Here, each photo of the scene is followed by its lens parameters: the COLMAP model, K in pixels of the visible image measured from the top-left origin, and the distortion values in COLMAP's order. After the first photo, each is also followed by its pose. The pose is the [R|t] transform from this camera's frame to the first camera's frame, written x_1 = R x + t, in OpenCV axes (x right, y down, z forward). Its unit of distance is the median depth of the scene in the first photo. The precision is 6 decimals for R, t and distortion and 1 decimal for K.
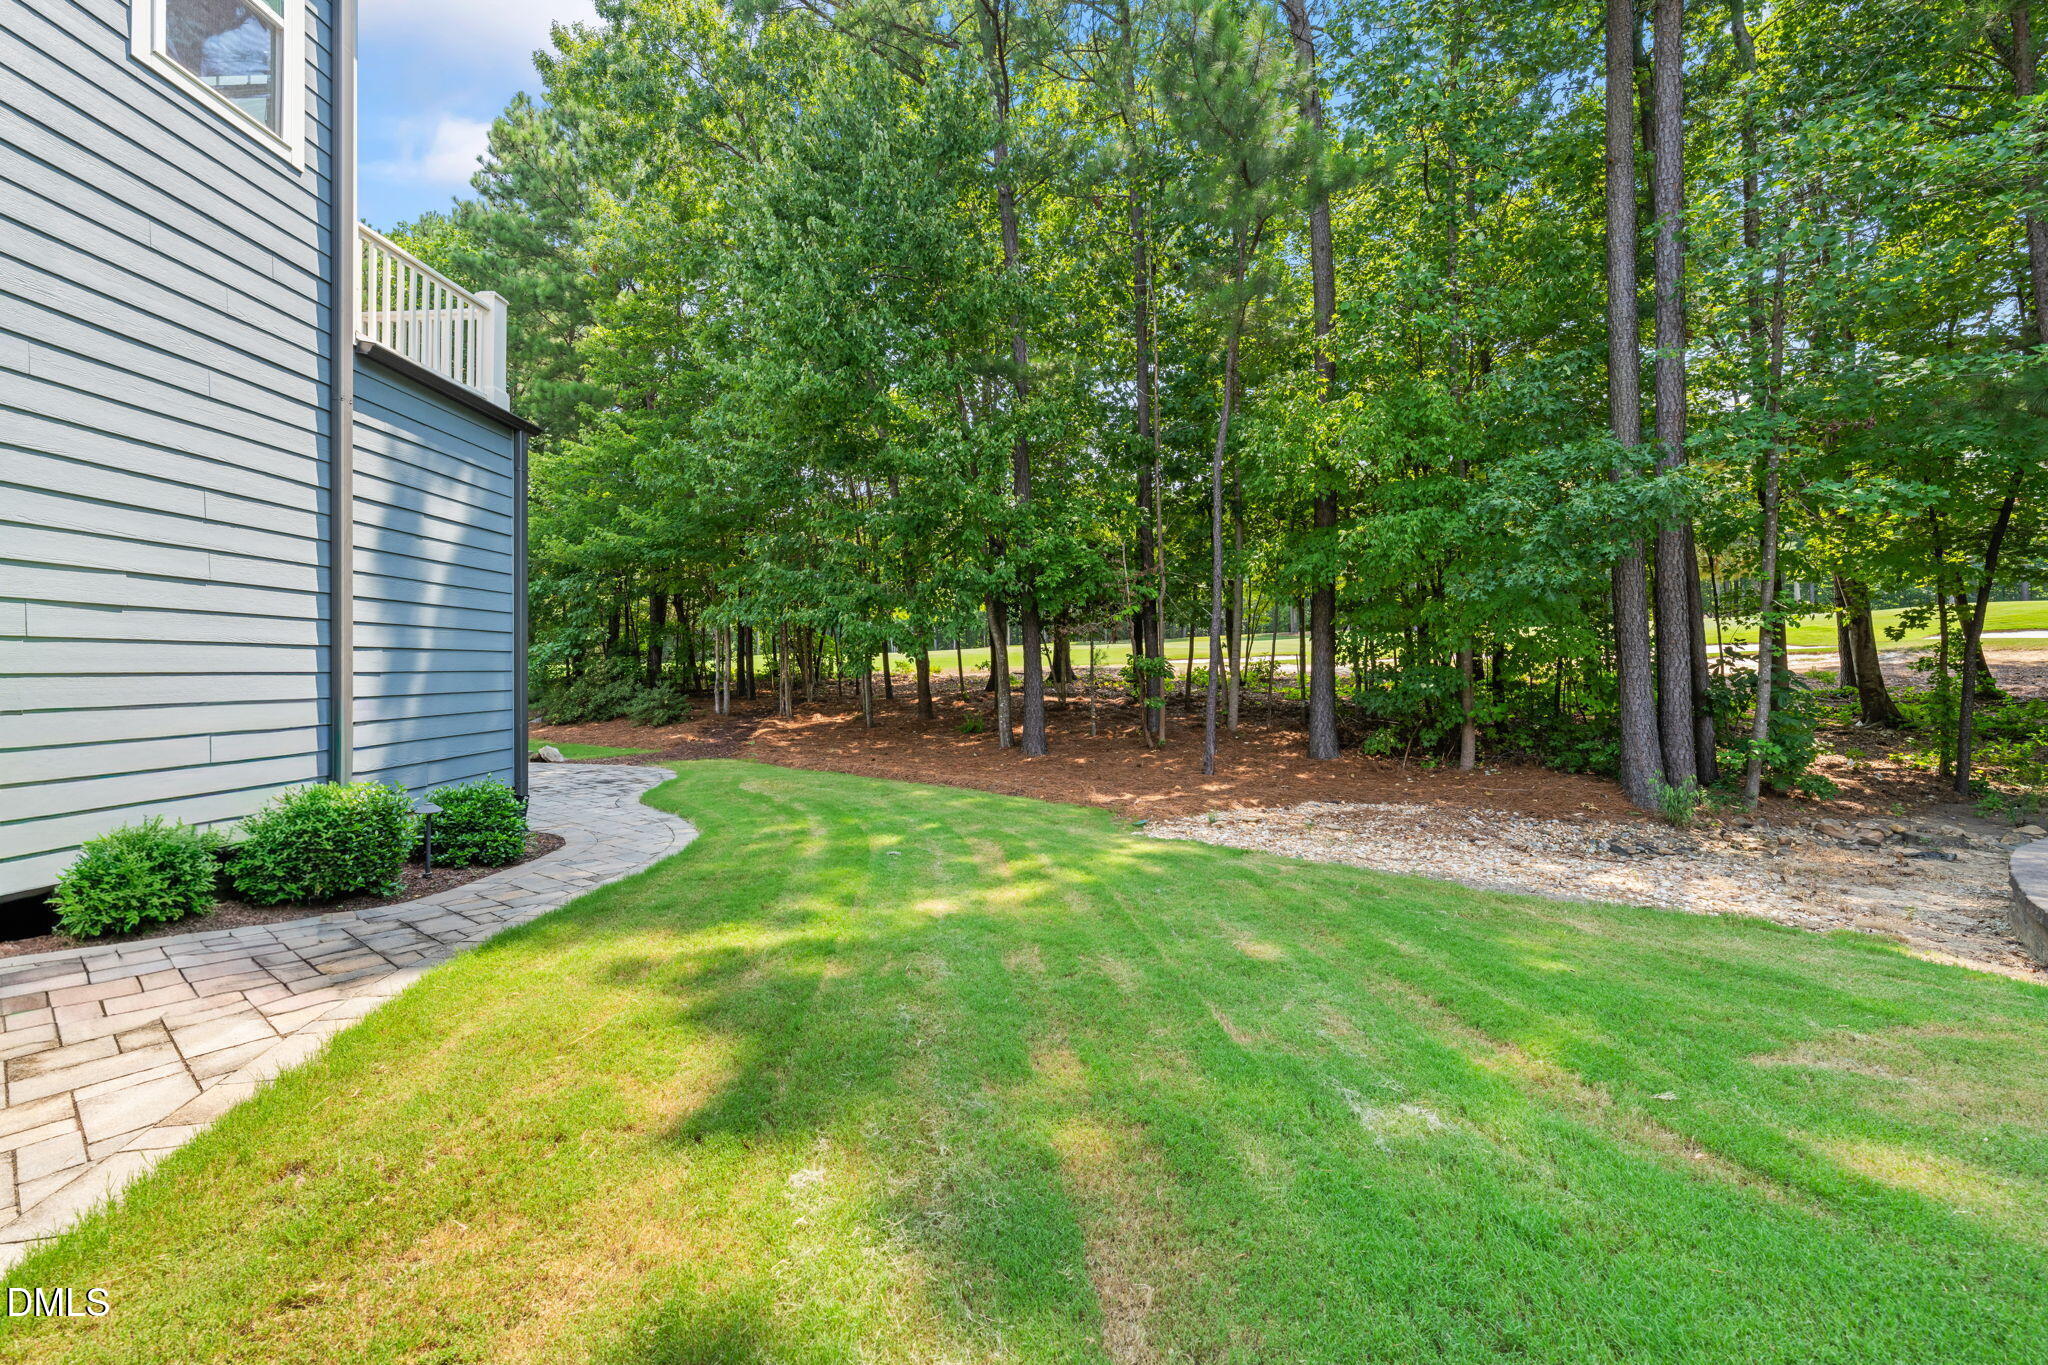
lens RADIAL K [[822.4, 0, 1005.0], [0, 822.4, 672.1], [0, 0, 1]] dist [0.000676, -0.000046]
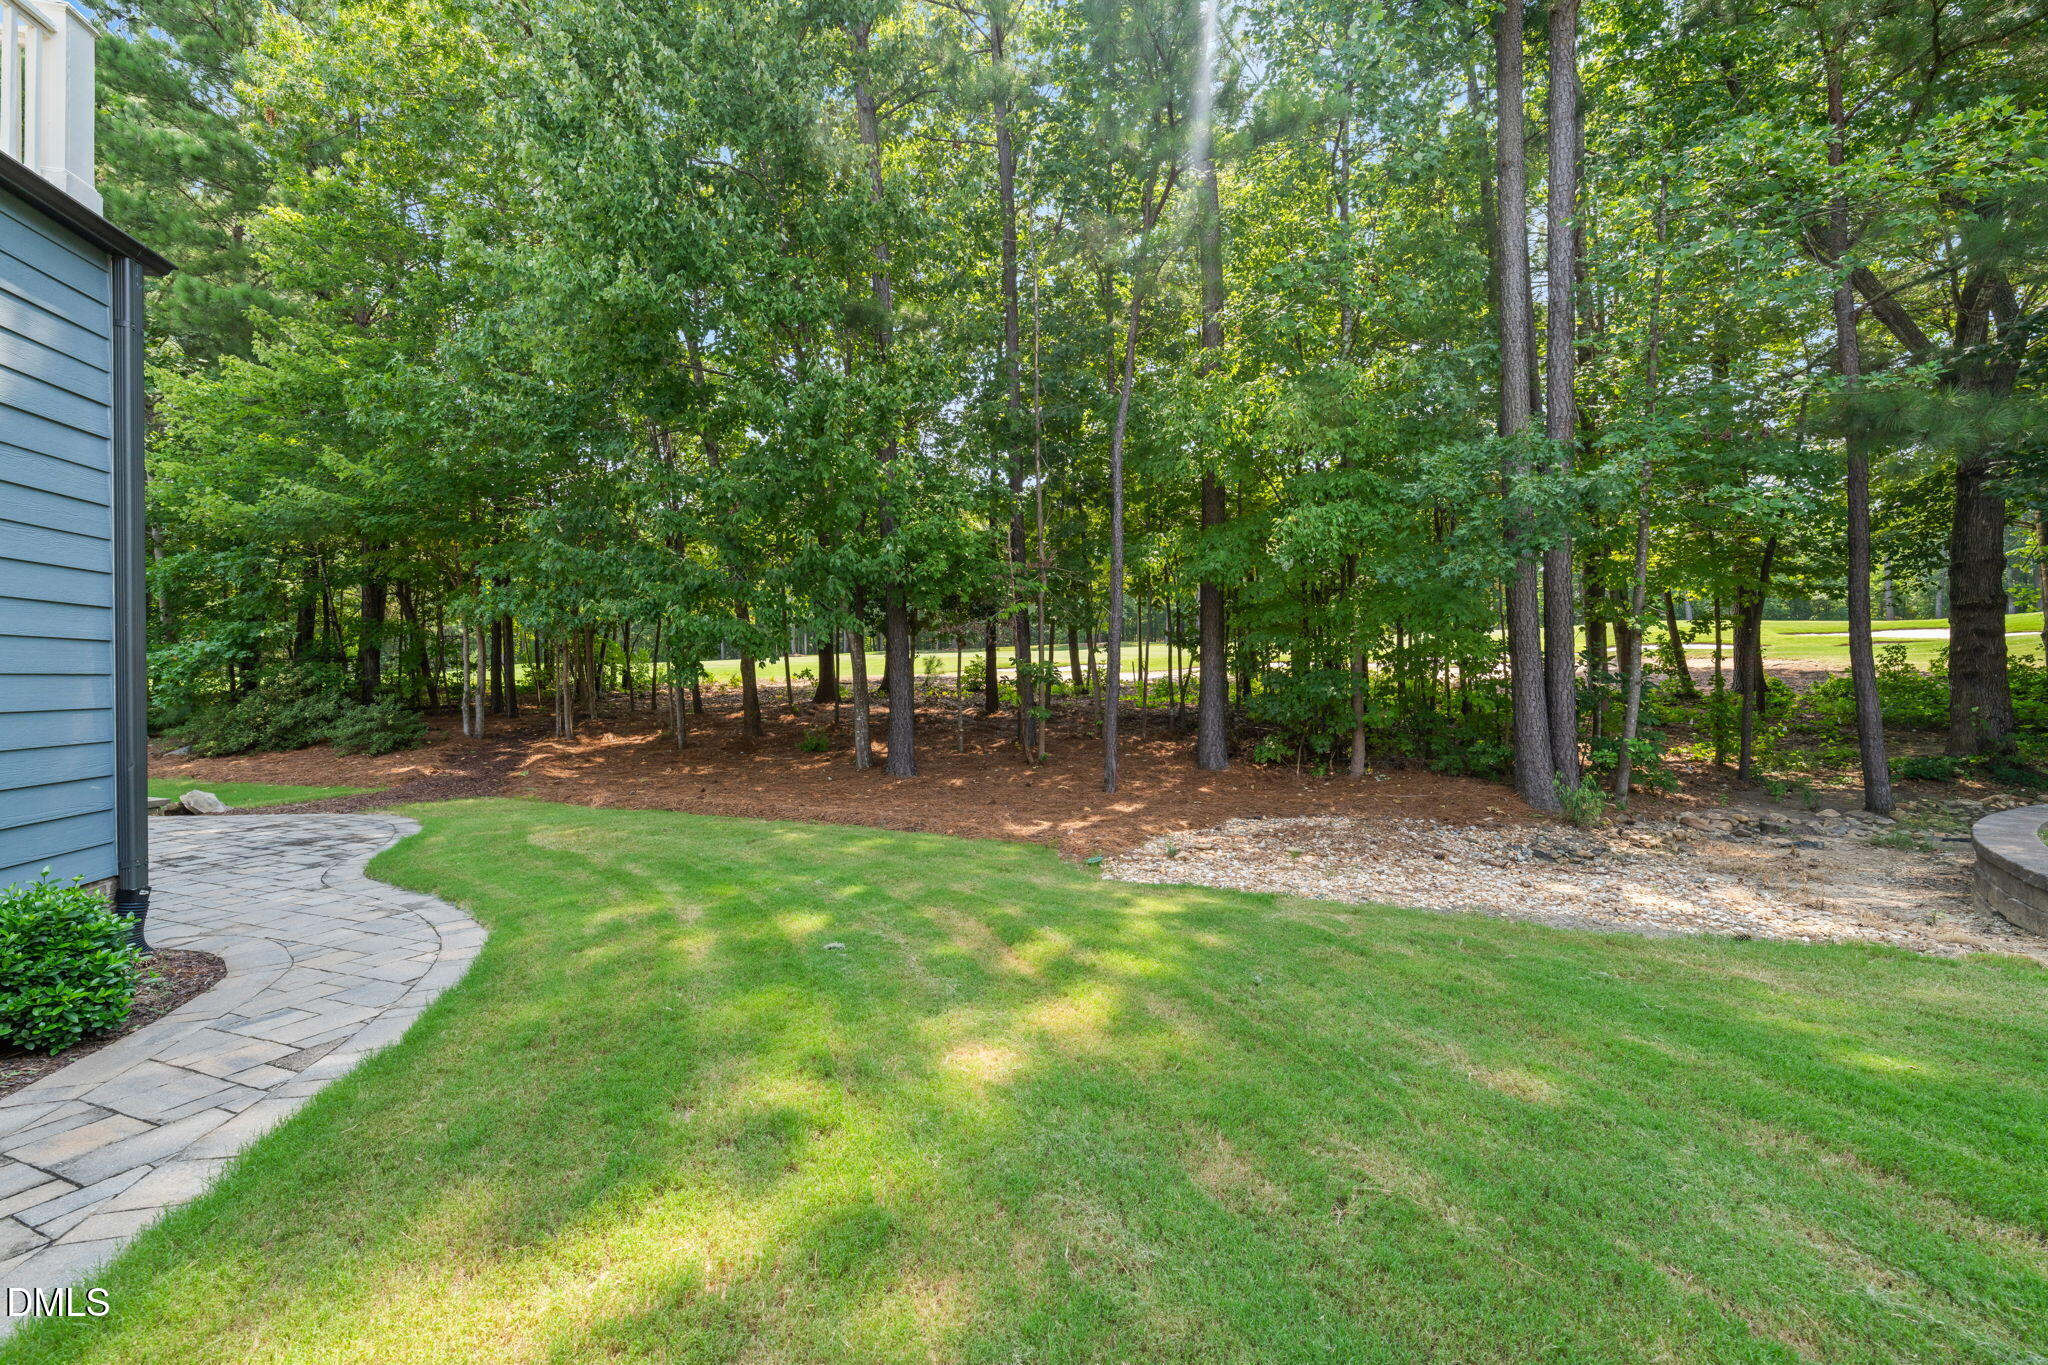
lens RADIAL K [[816.4, 0, 1015.0], [0, 816.4, 683.2], [0, 0, 1]] dist [-0.001698, -0.000050]
pose [[0.962095, -0.005991, 0.272650, -0.081260], [0.006153, 0.999981, 0.000258, 0.004588], [-0.272647, 0.001429, 0.962113, 0.155145]]
